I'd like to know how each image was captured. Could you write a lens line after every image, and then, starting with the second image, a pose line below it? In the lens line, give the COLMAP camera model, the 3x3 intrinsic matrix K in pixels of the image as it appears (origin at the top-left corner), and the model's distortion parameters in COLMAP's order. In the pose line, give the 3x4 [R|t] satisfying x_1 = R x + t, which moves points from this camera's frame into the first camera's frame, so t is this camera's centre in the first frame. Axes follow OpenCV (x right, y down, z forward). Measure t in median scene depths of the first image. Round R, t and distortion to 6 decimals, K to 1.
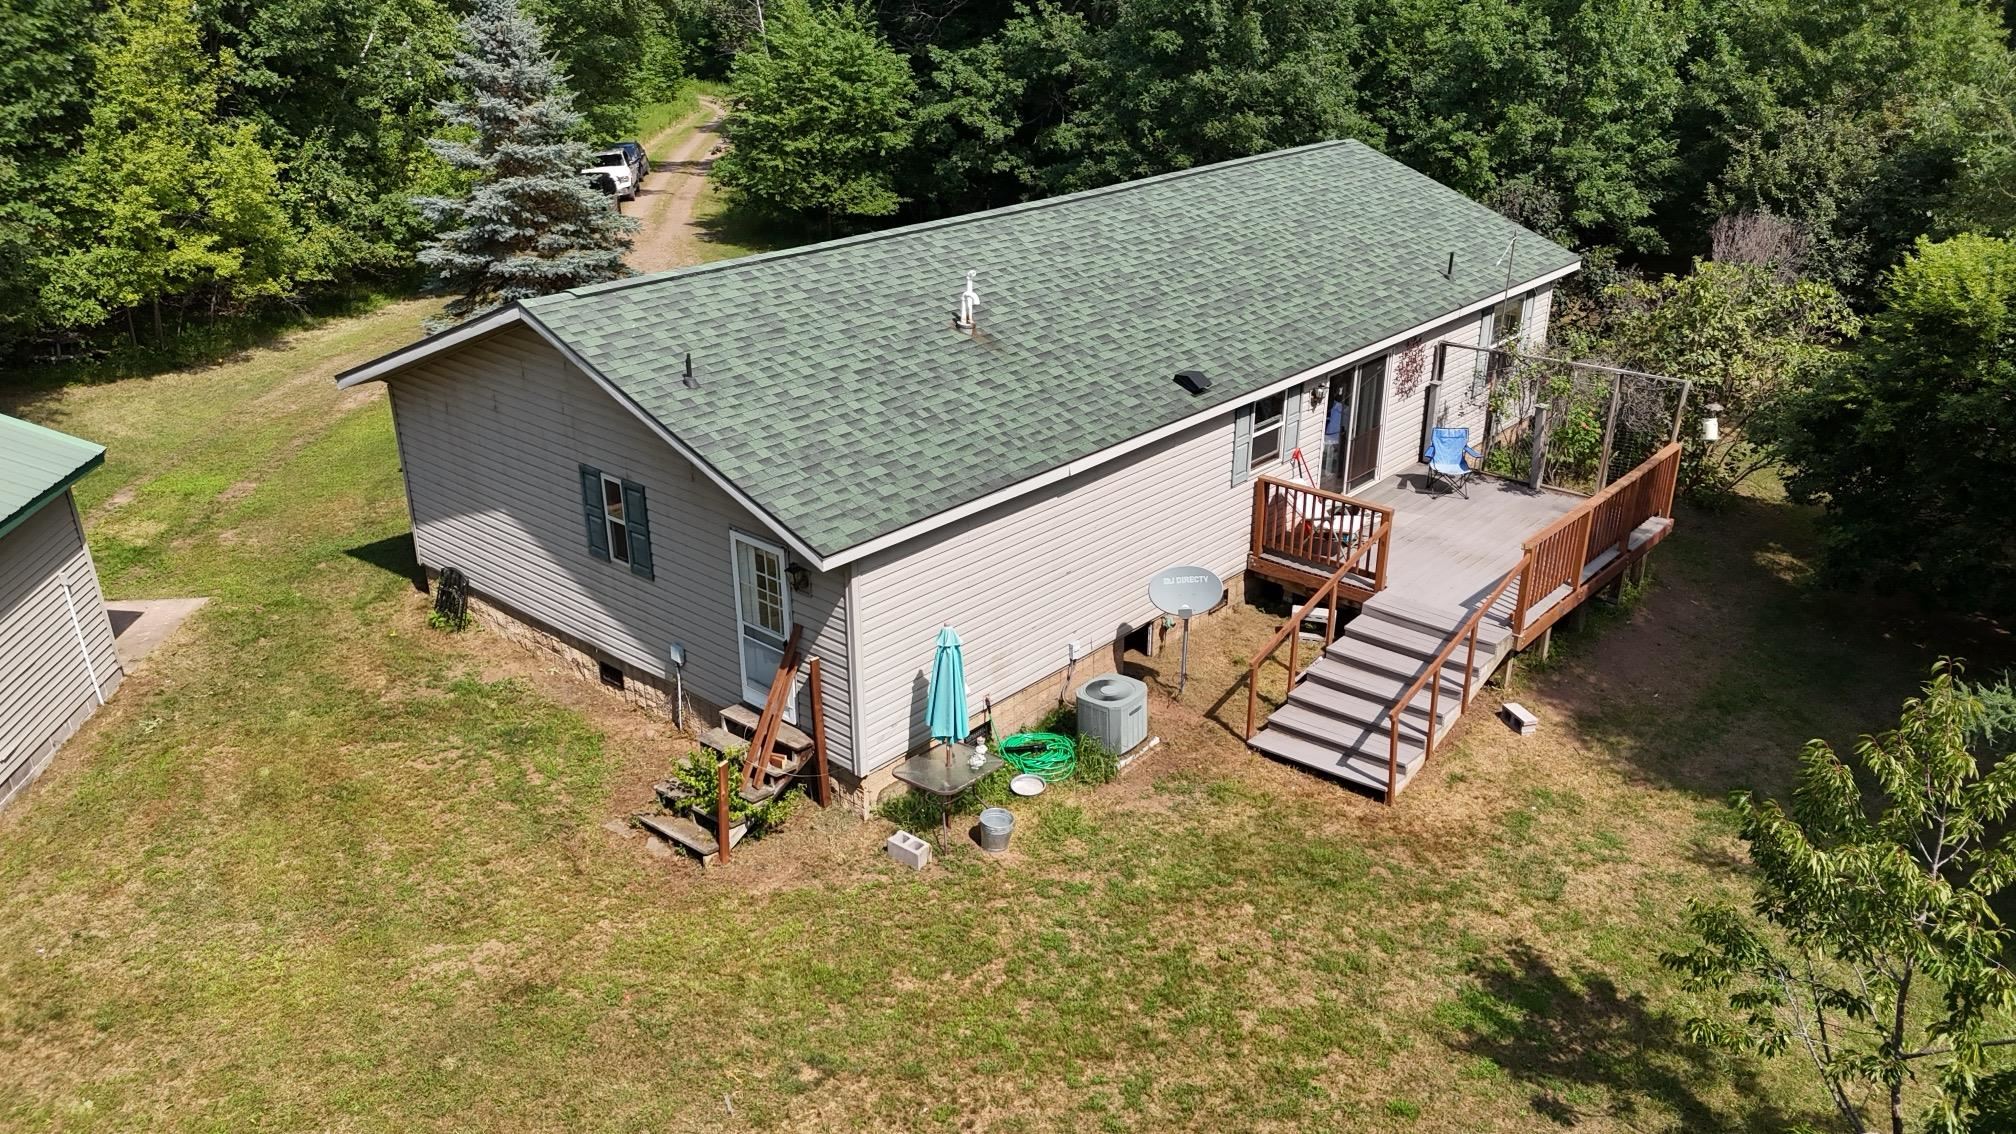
lens RADIAL K [[1470.0, 0, 1008.0], [0, 1470.0, 567.0], [0, 0, 1]] dist [0.087536, -0.092825]
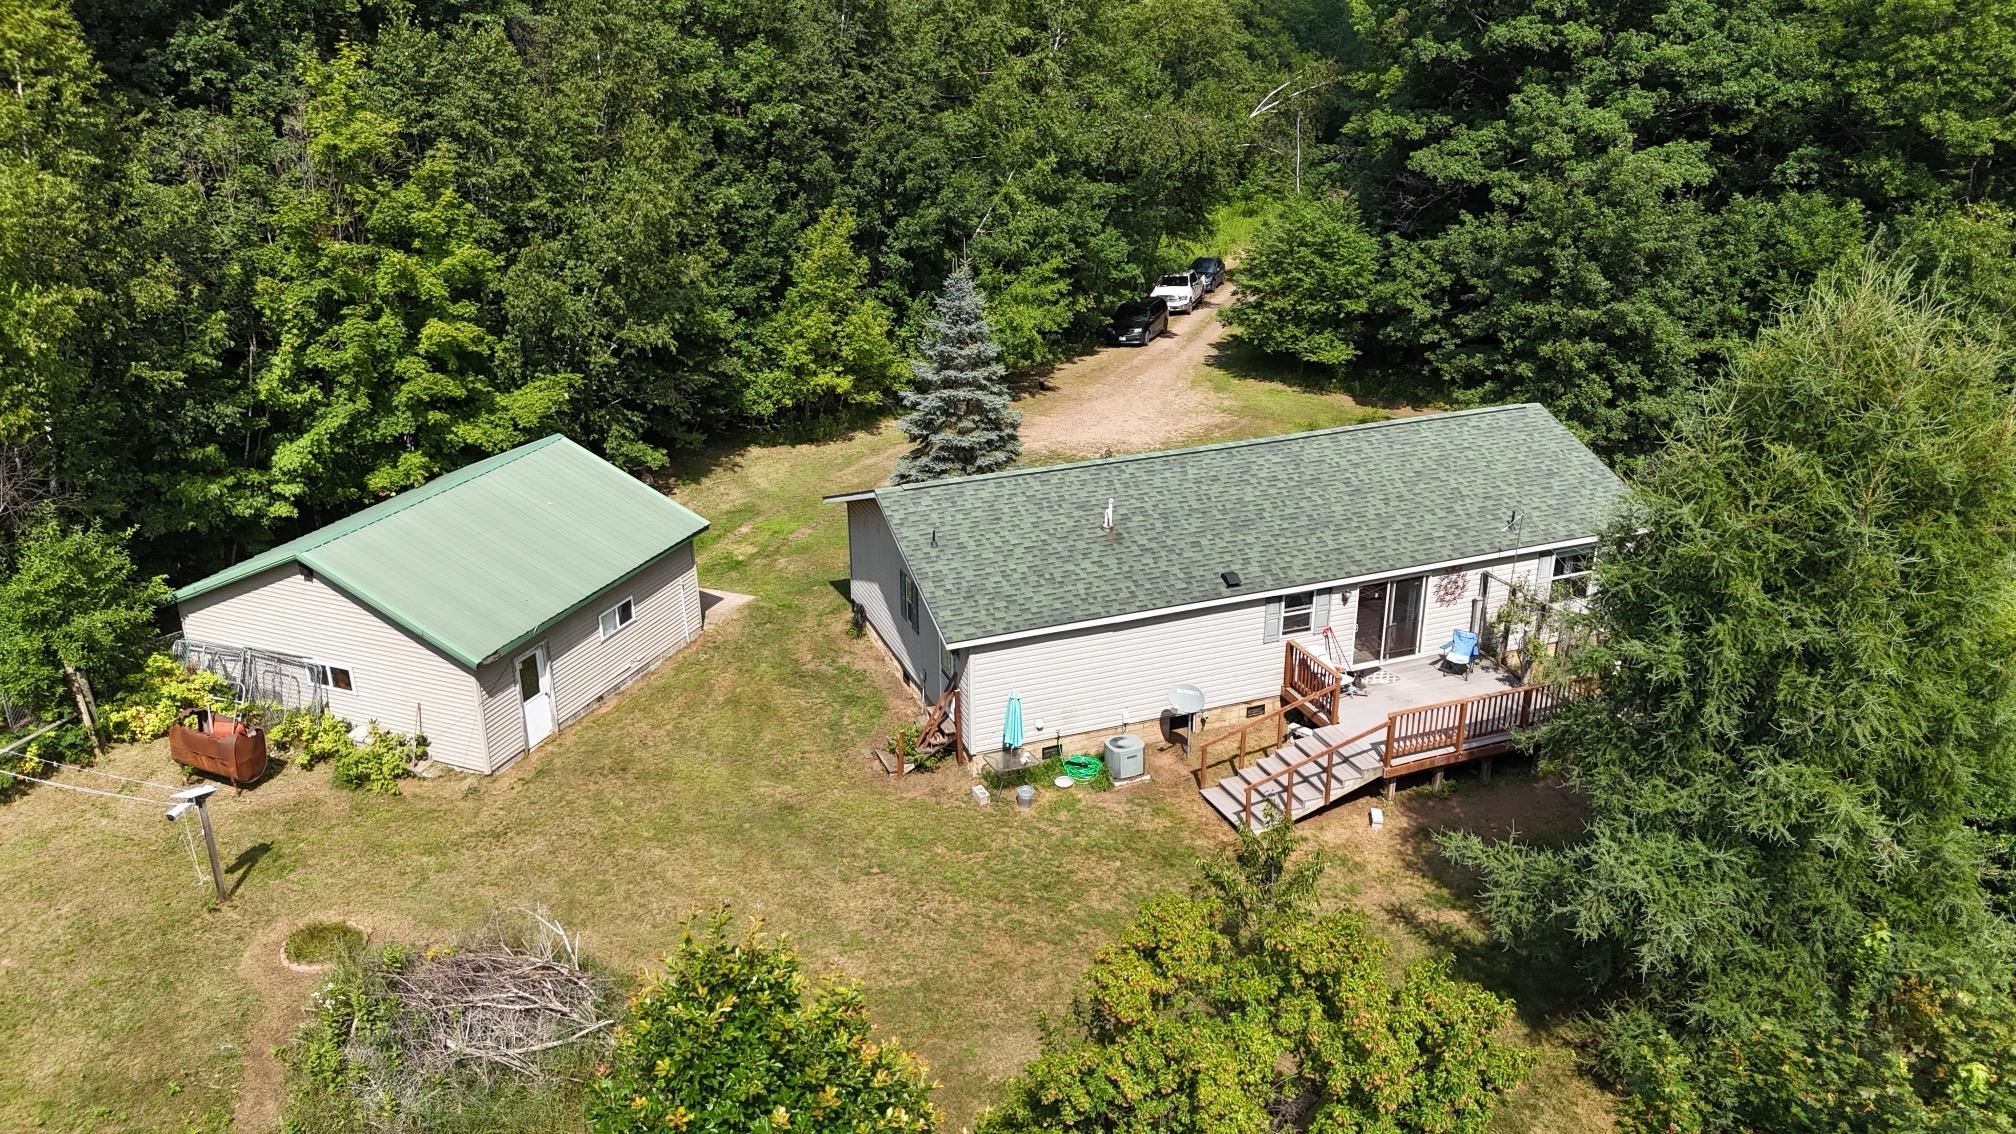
lens RADIAL K [[1448.8, 0, 1008.0], [0, 1448.8, 567.0], [0, 0, 1]] dist [0.174836, -0.342604]
pose [[0.891756, 0.171949, -0.418574, 0.516406], [-0.178825, 0.983610, 0.023084, -0.114225], [0.415683, 0.054267, 0.907889, -0.550364]]
